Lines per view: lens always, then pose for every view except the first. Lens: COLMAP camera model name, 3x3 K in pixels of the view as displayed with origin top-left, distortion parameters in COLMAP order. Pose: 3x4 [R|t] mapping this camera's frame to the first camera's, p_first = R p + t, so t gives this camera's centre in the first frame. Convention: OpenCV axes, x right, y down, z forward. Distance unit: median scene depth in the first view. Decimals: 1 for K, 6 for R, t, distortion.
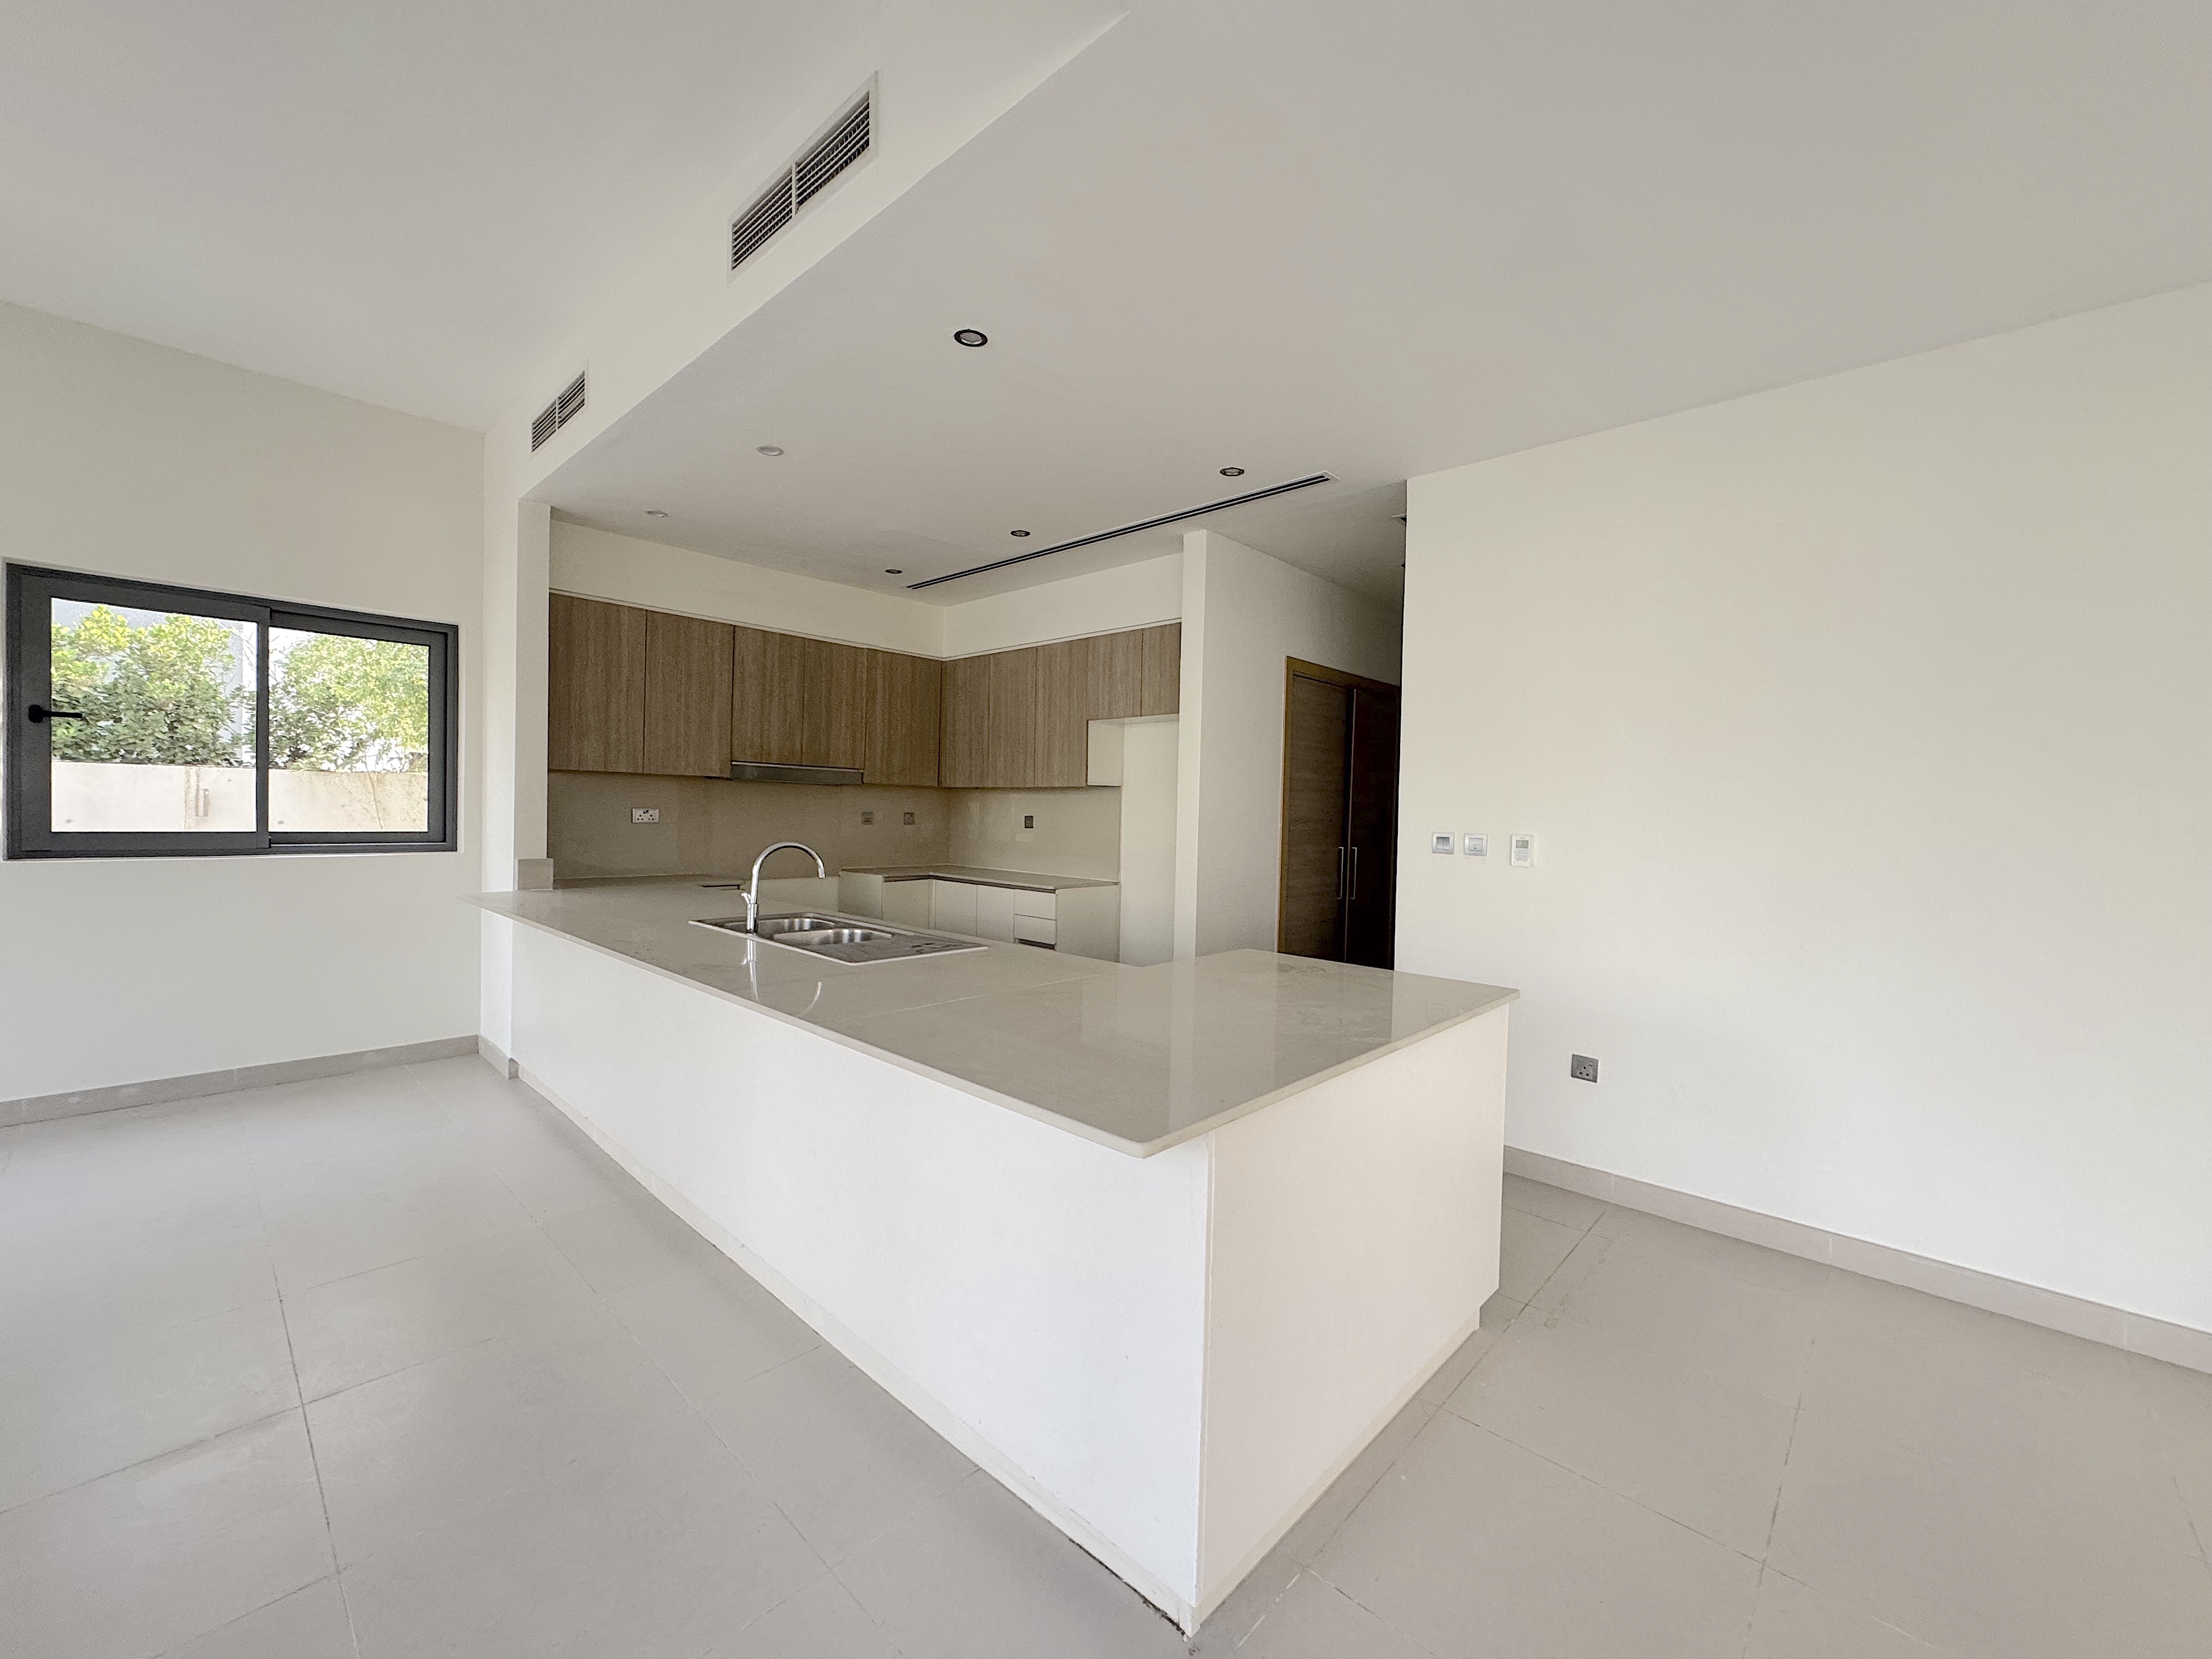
lens RADIAL K [[875.7, 0, 1102.2], [0, 875.7, 830.0], [0, 0, 1]] dist [0.001869, 0.000014]
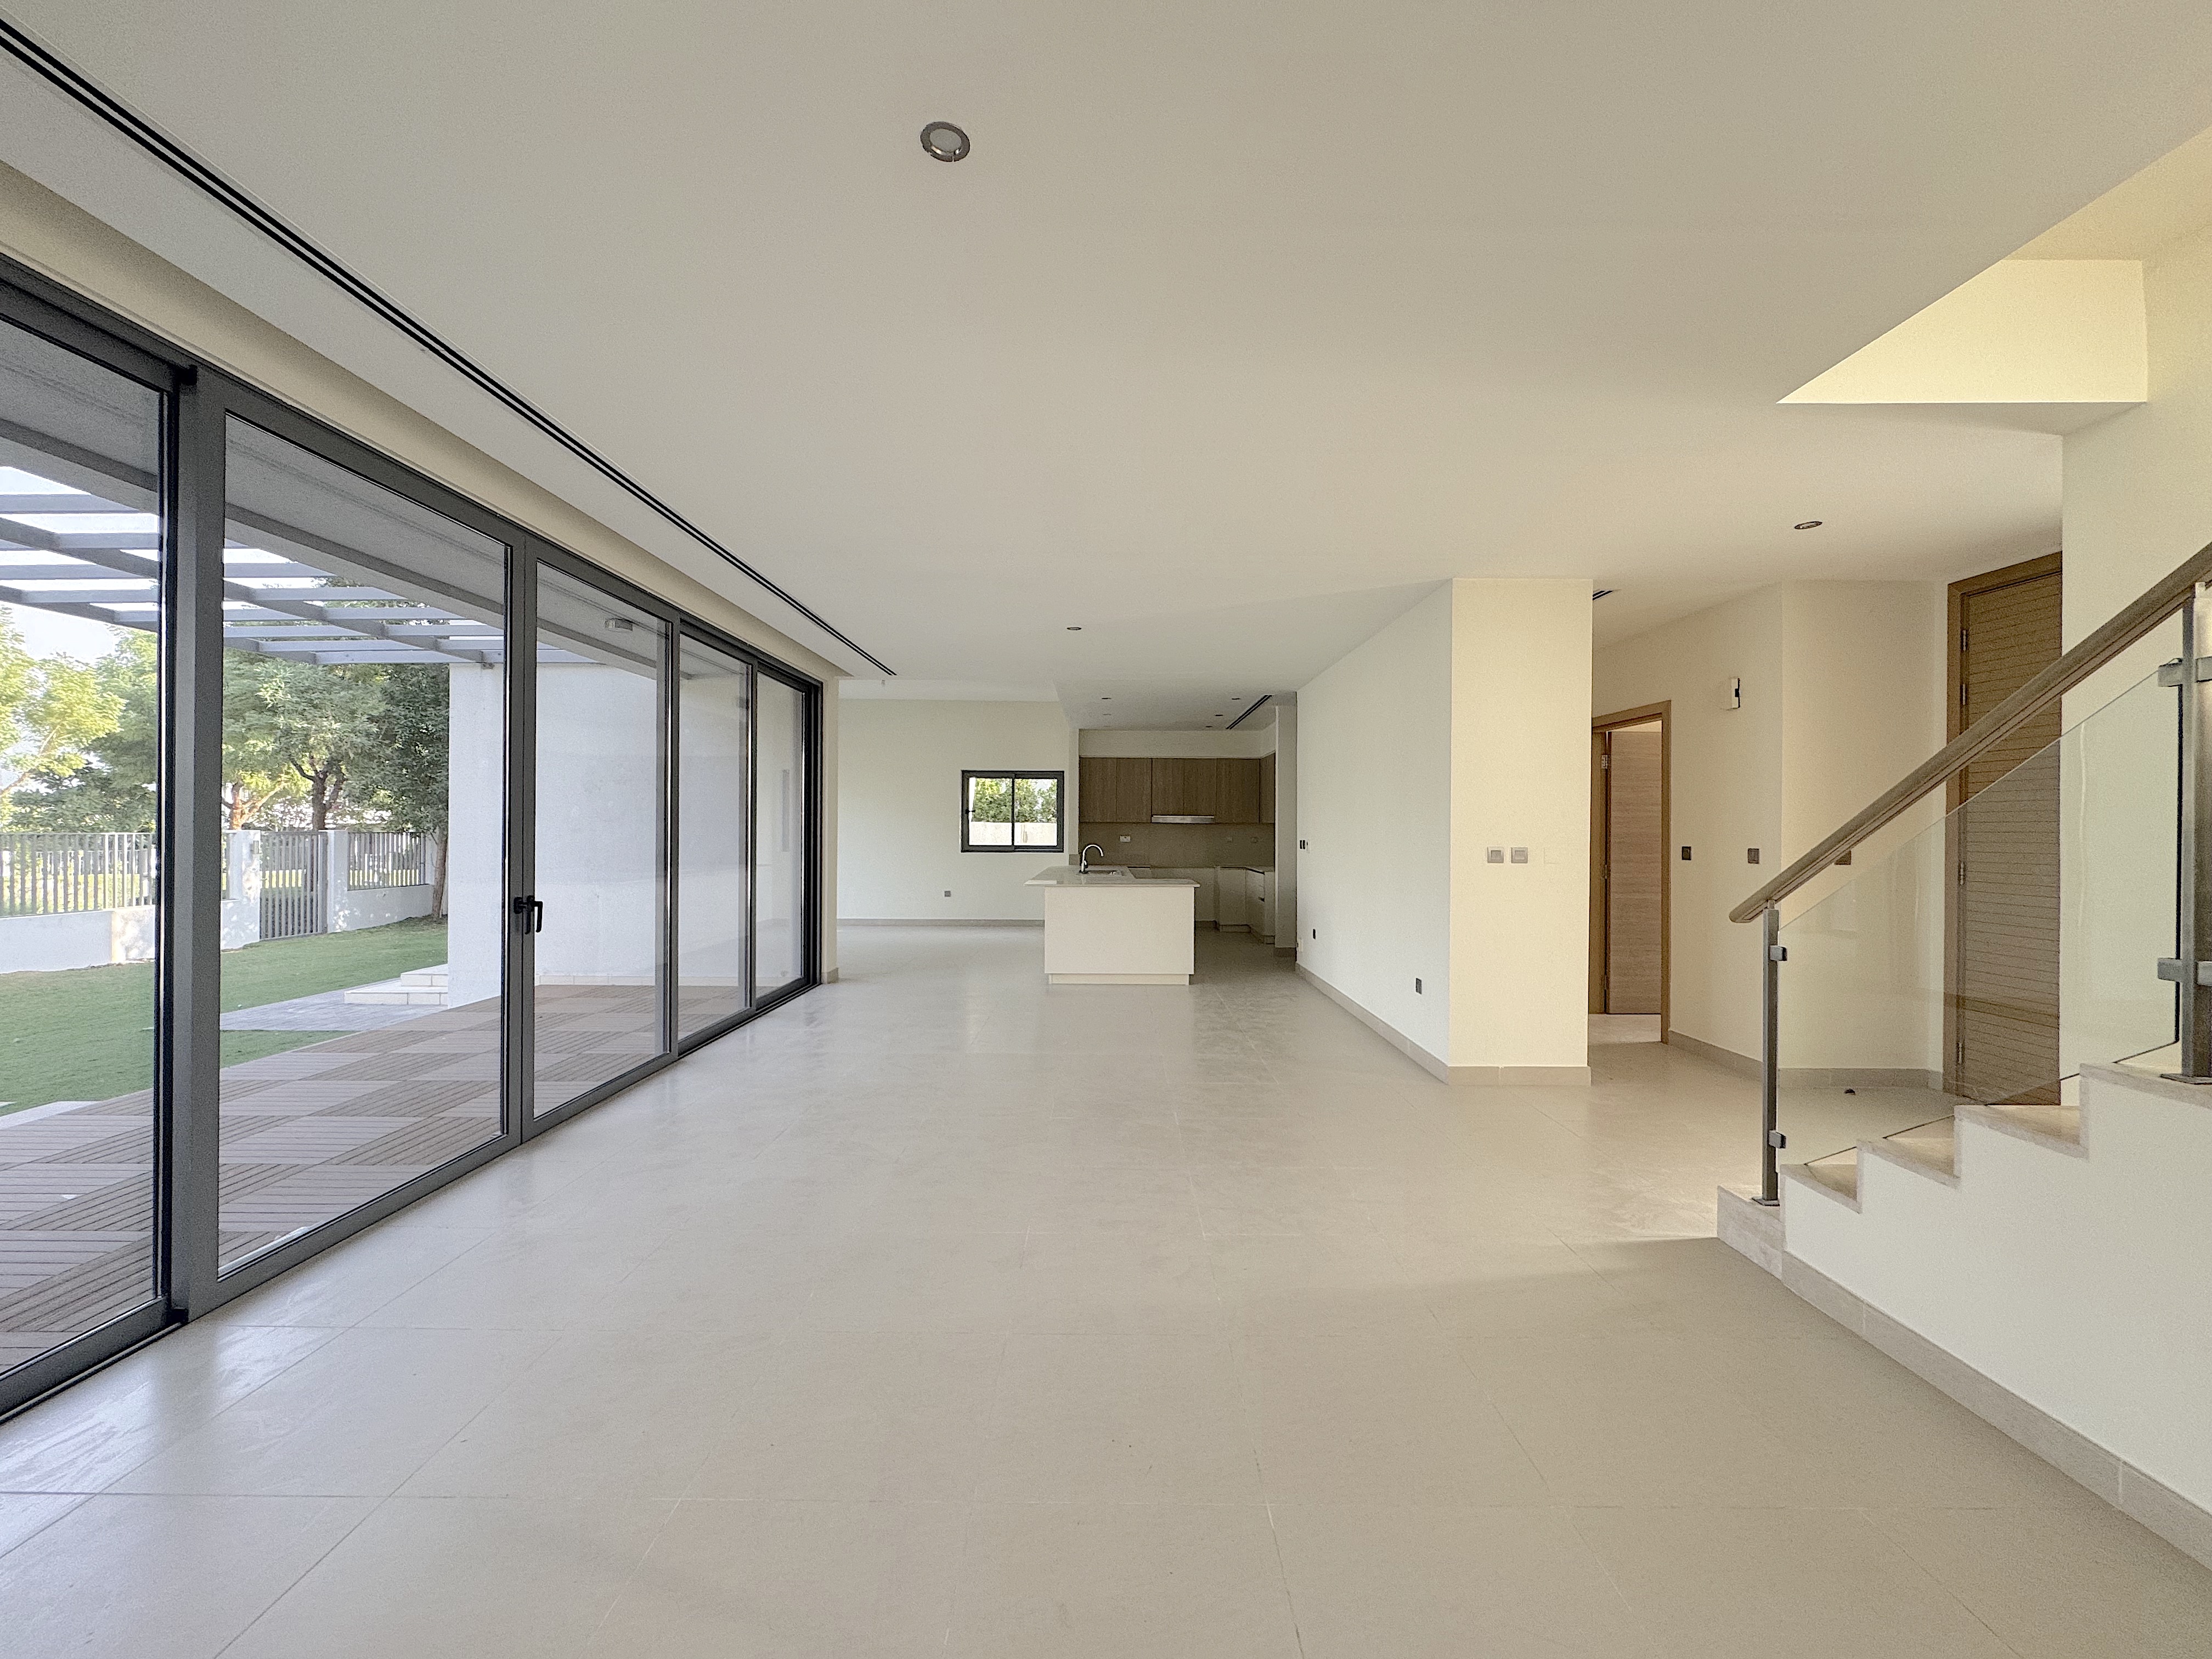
lens RADIAL K [[875.7, 0, 1111.0], [0, 875.7, 834.6], [0, 0, 1]] dist [0.001869, 0.000014]
pose [[0.688453, -0.017087, -0.725079, 1.208978], [-0.006148, 0.999549, -0.029392, 0.042712], [0.725255, 0.024693, 0.688038, -0.694558]]
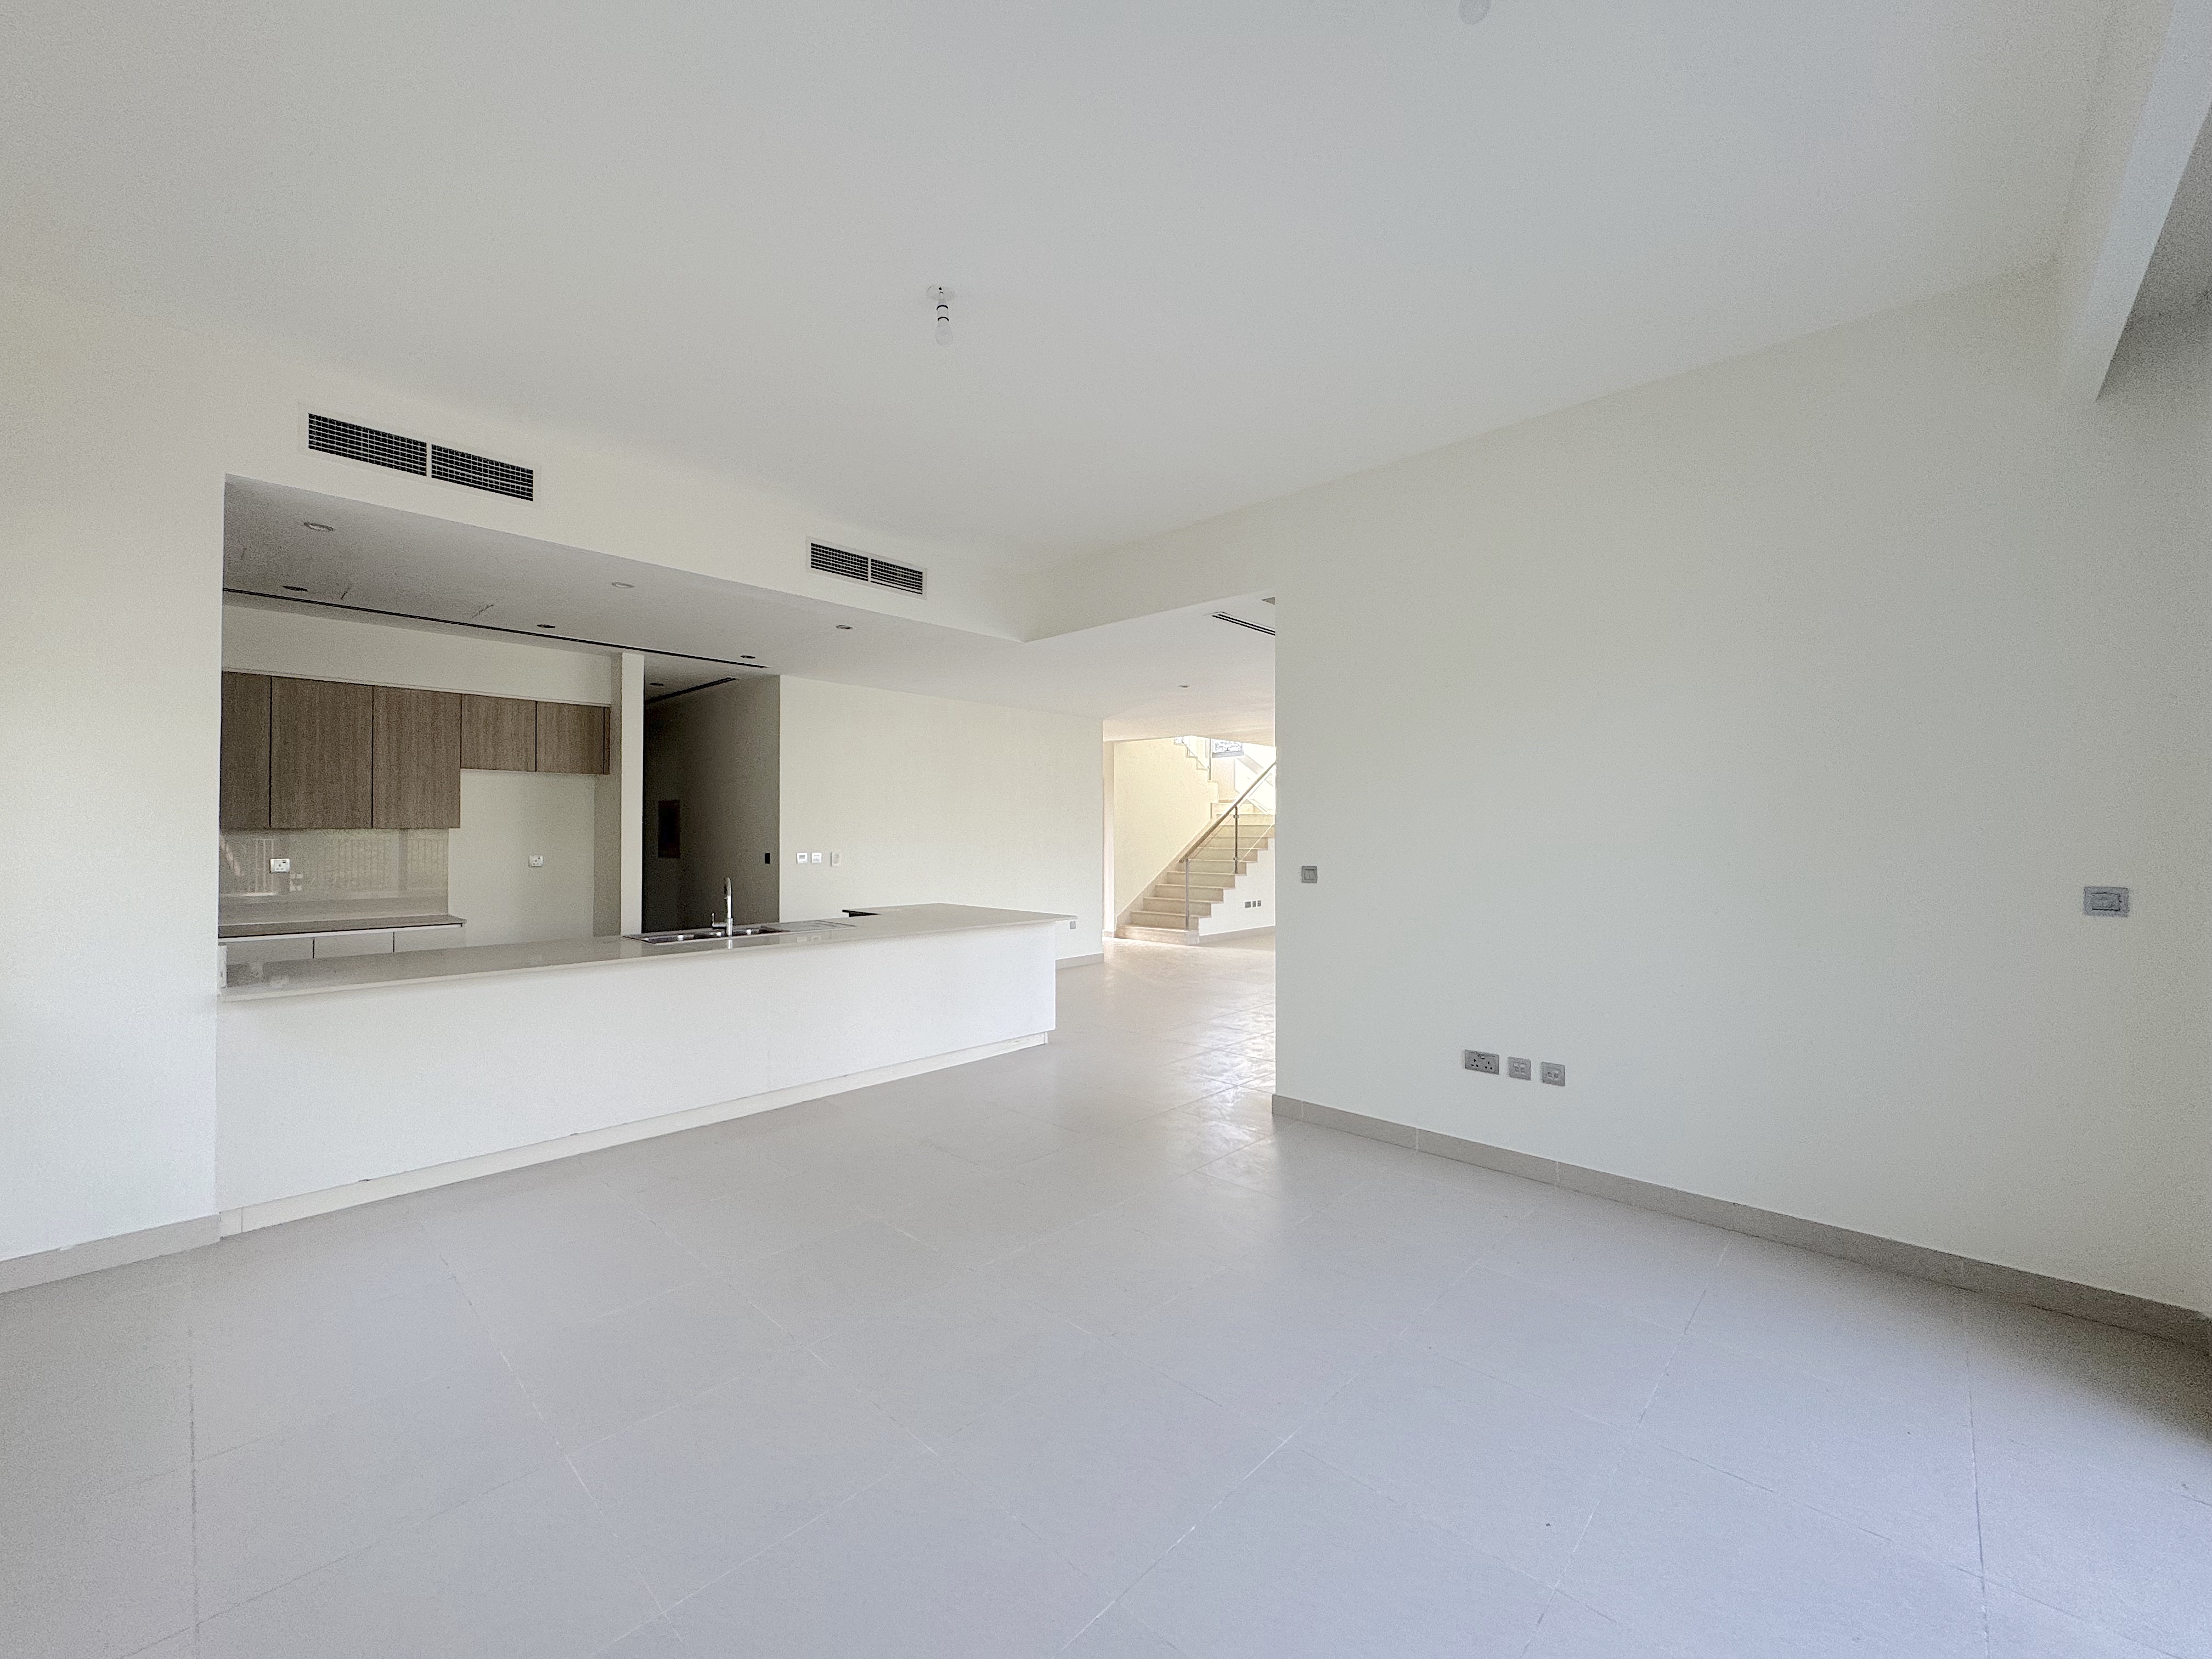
lens RADIAL K [[875.7, 0, 1101.1], [0, 875.7, 826.1], [0, 0, 1]] dist [0.001869, 0.000014]
pose [[0.004691, -0.016448, 0.999854, -1.149288], [0.023743, 0.999585, 0.016332, -0.052482], [-0.999707, 0.023662, 0.005079, 0.195768]]
